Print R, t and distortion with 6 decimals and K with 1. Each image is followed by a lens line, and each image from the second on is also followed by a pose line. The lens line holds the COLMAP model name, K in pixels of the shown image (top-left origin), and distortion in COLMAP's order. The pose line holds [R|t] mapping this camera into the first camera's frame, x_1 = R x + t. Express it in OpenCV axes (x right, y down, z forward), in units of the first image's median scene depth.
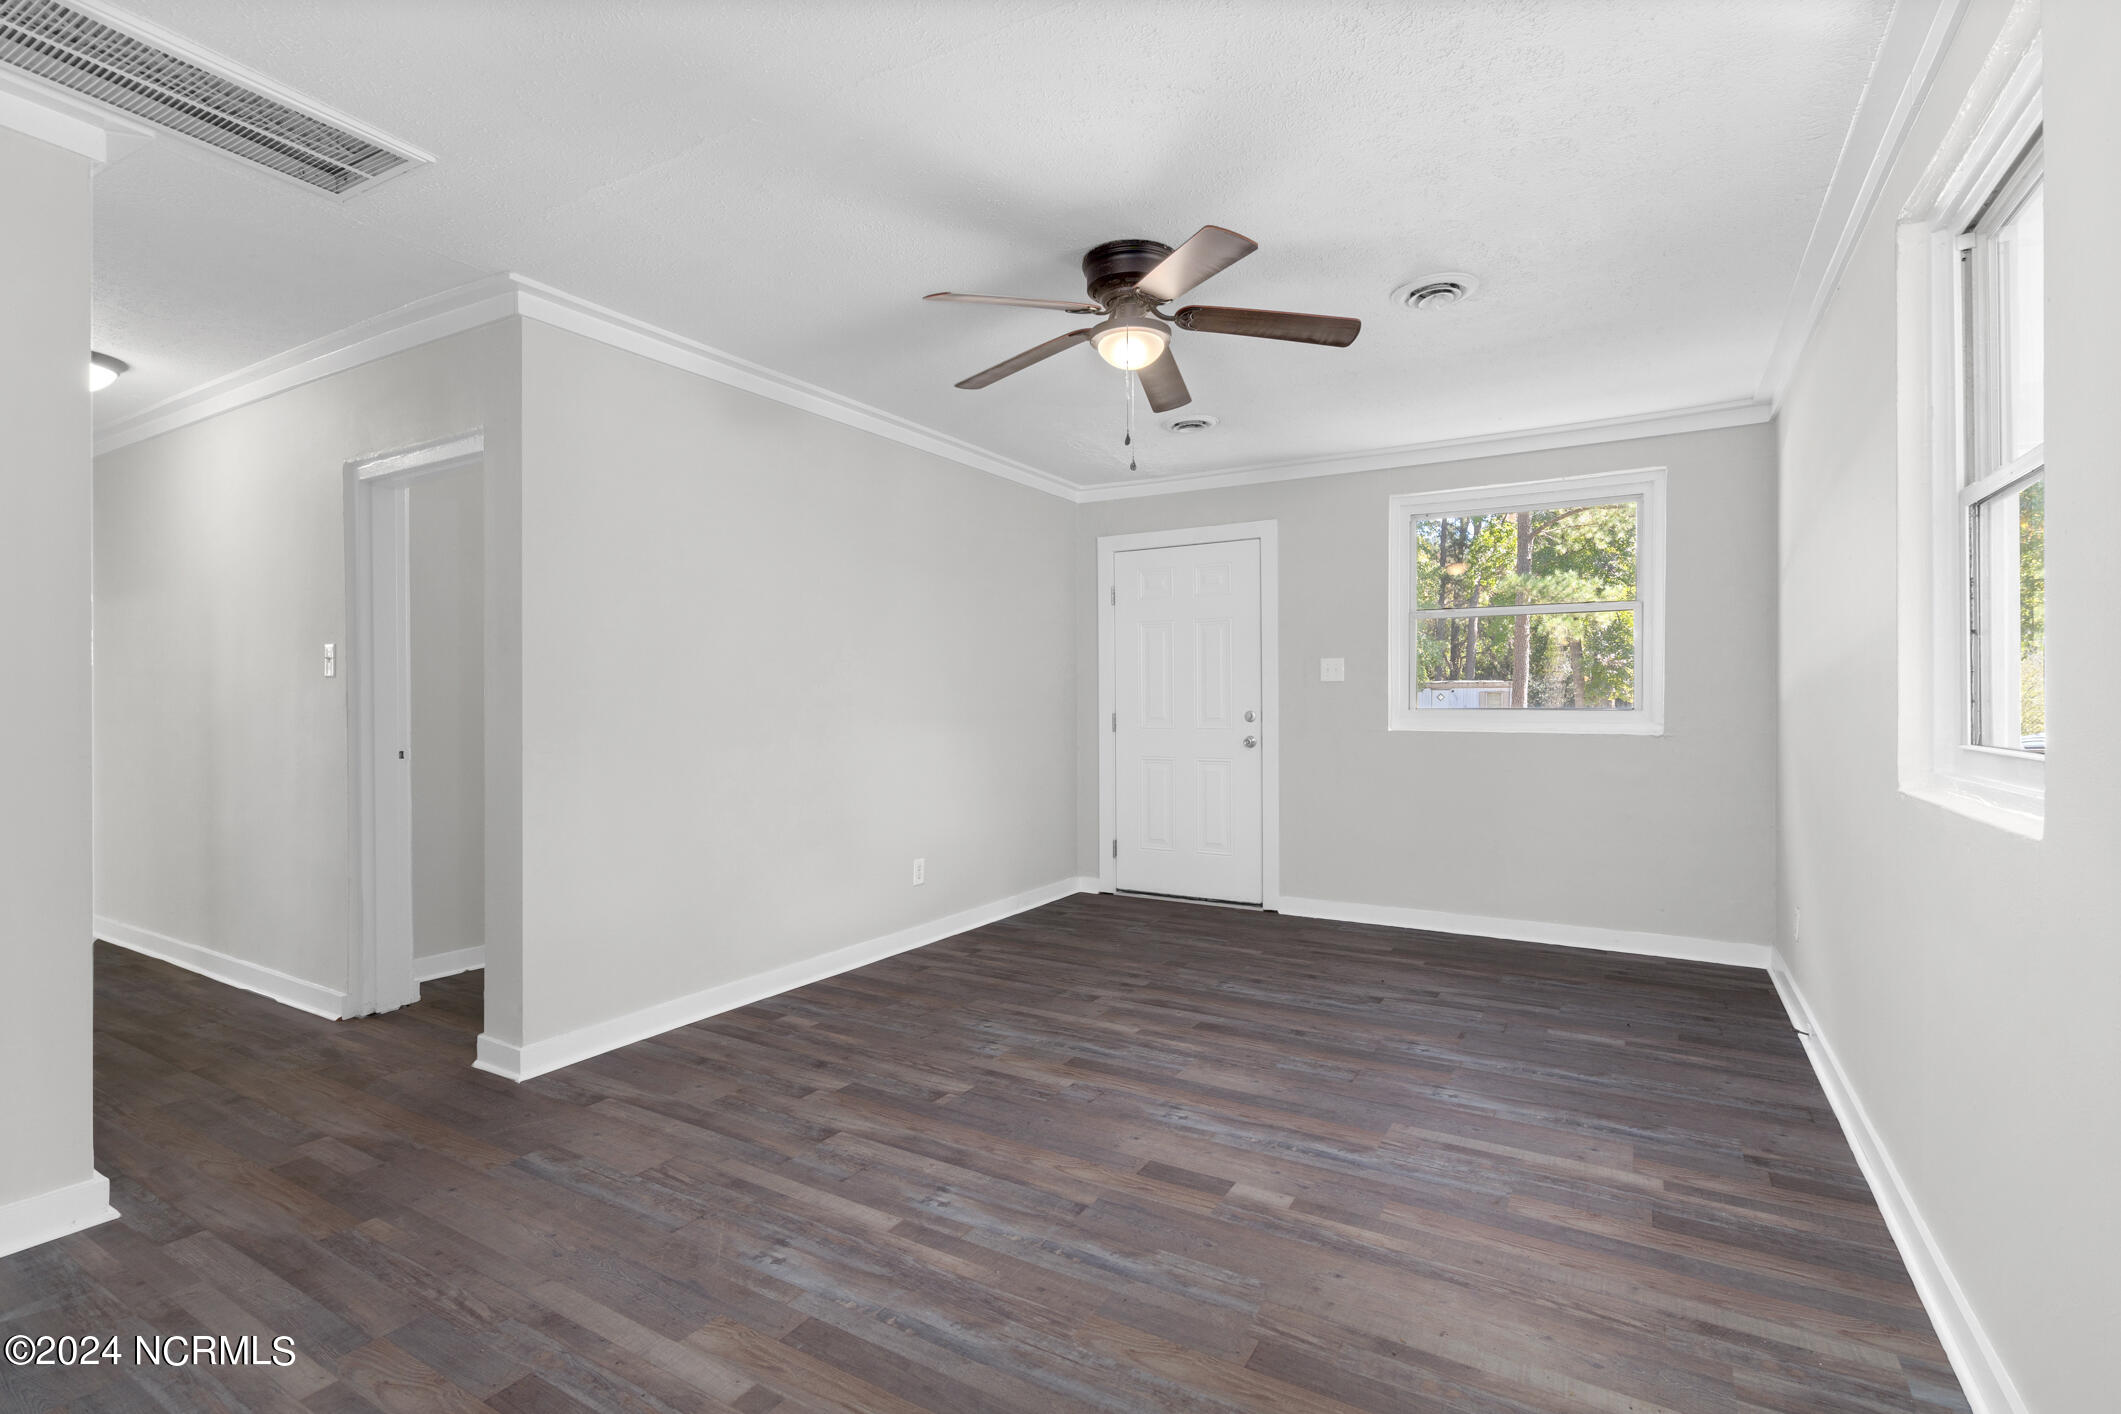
lens RADIAL K [[995.1, 0, 1069.7], [0, 995.1, 704.4], [0, 0, 1]] dist [-0.002634, 0.001145]
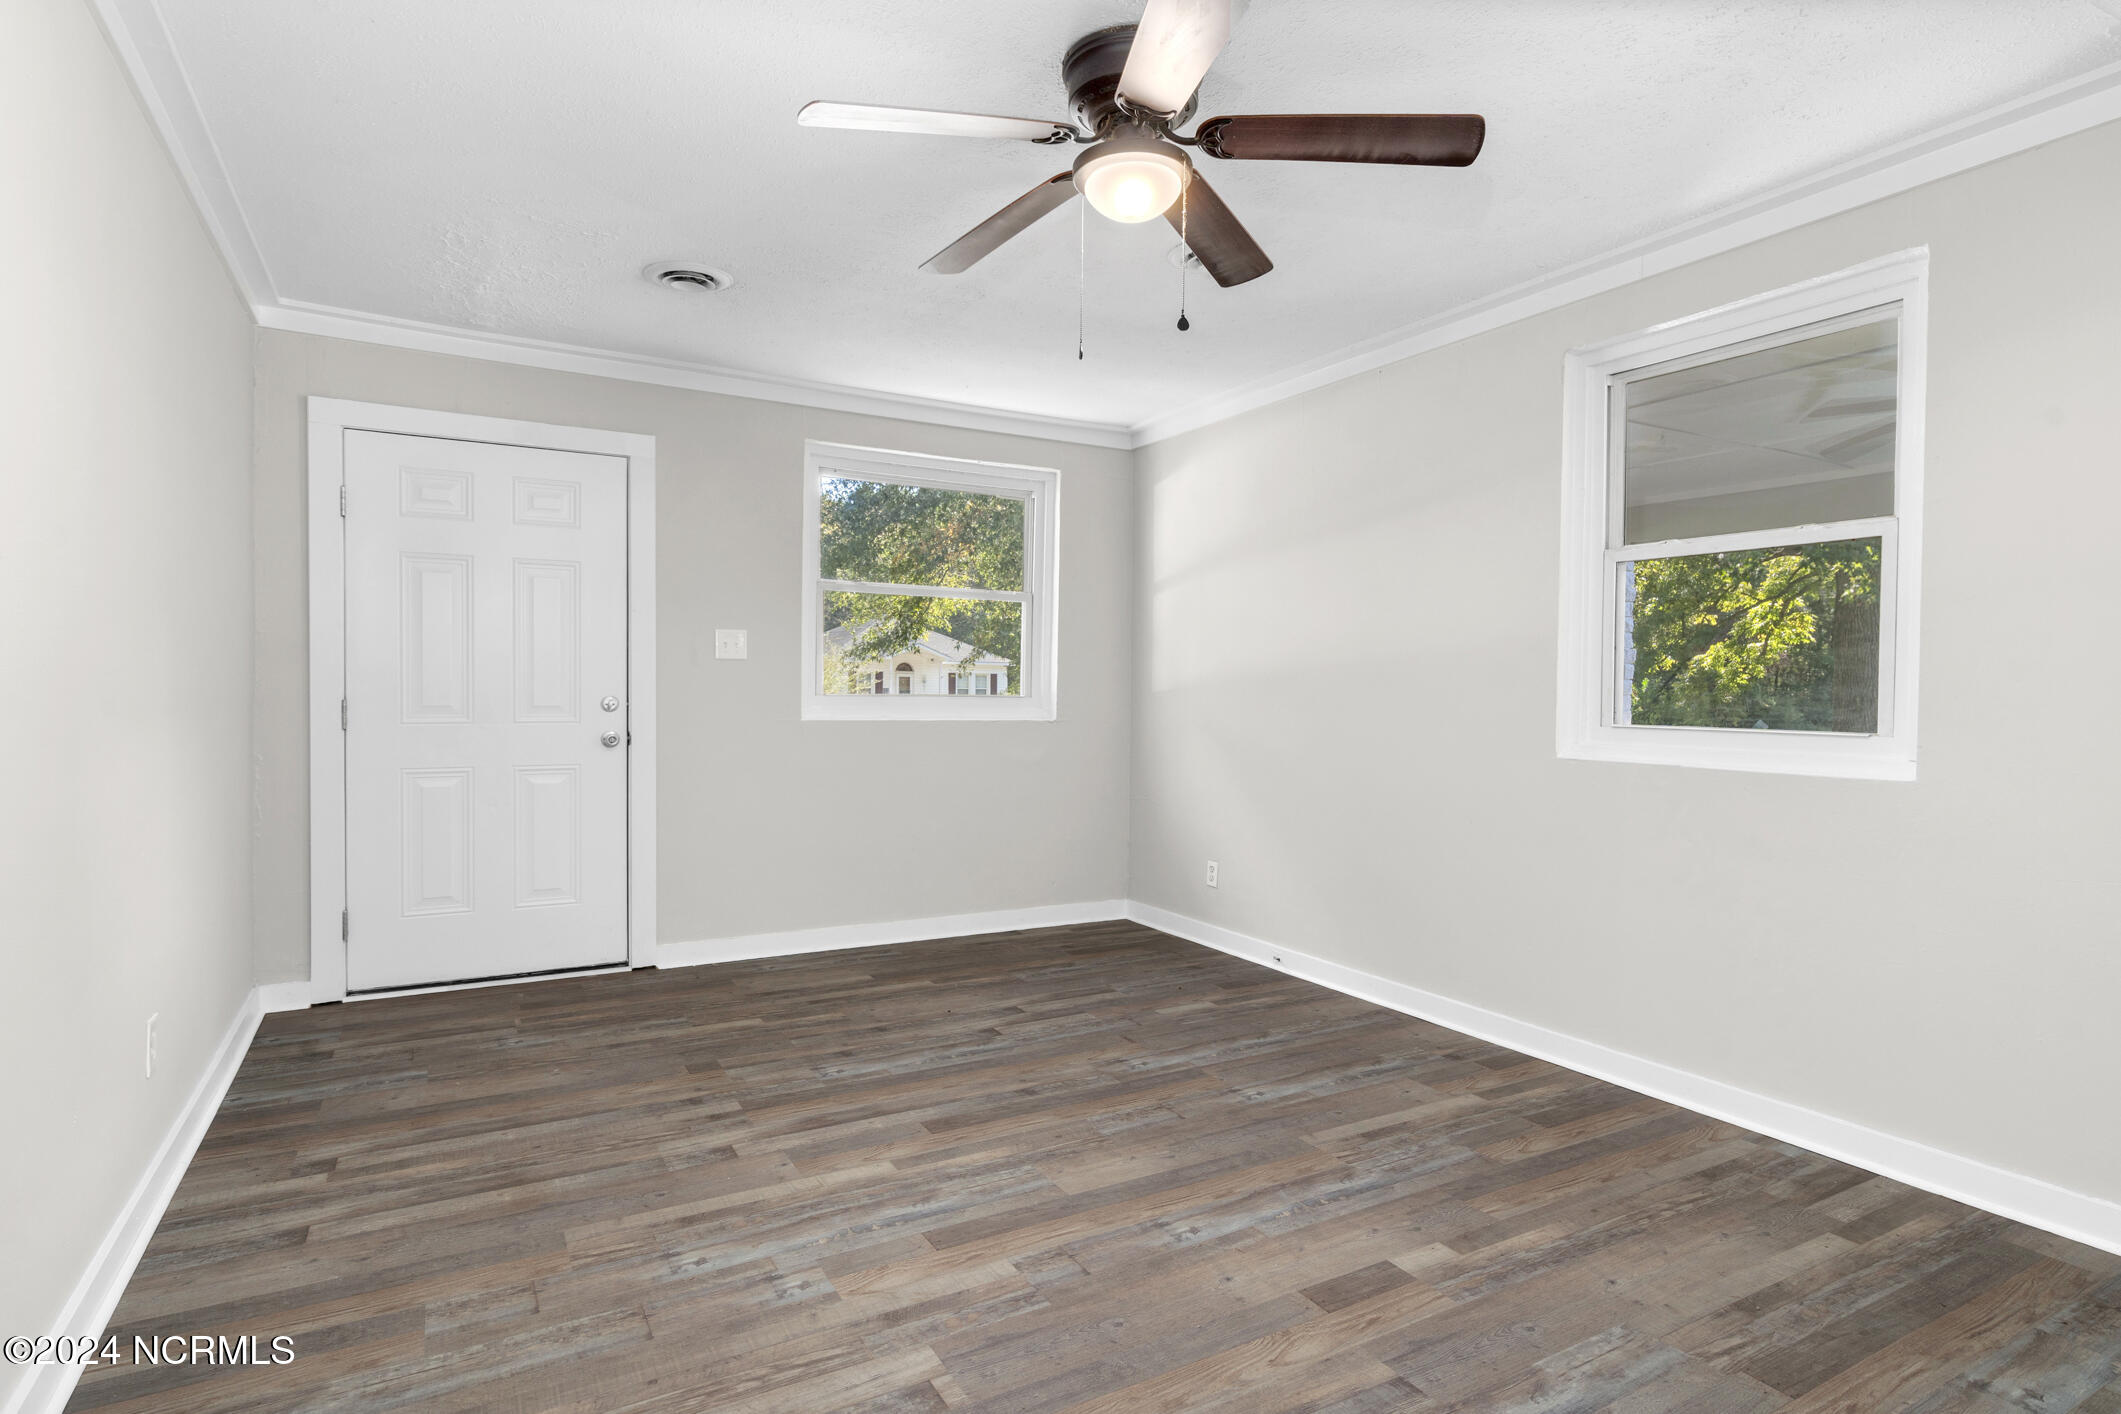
lens RADIAL K [[1062.7, 0, 1061.2], [0, 1062.7, 697.6], [0, 0, 1]] dist [-0.002119, 0.001478]
pose [[0.498098, 0.000384, 0.867121, -0.595357], [-0.010198, 0.999933, 0.005415, 0.000716], [-0.867061, -0.011540, 0.498069, 0.629796]]
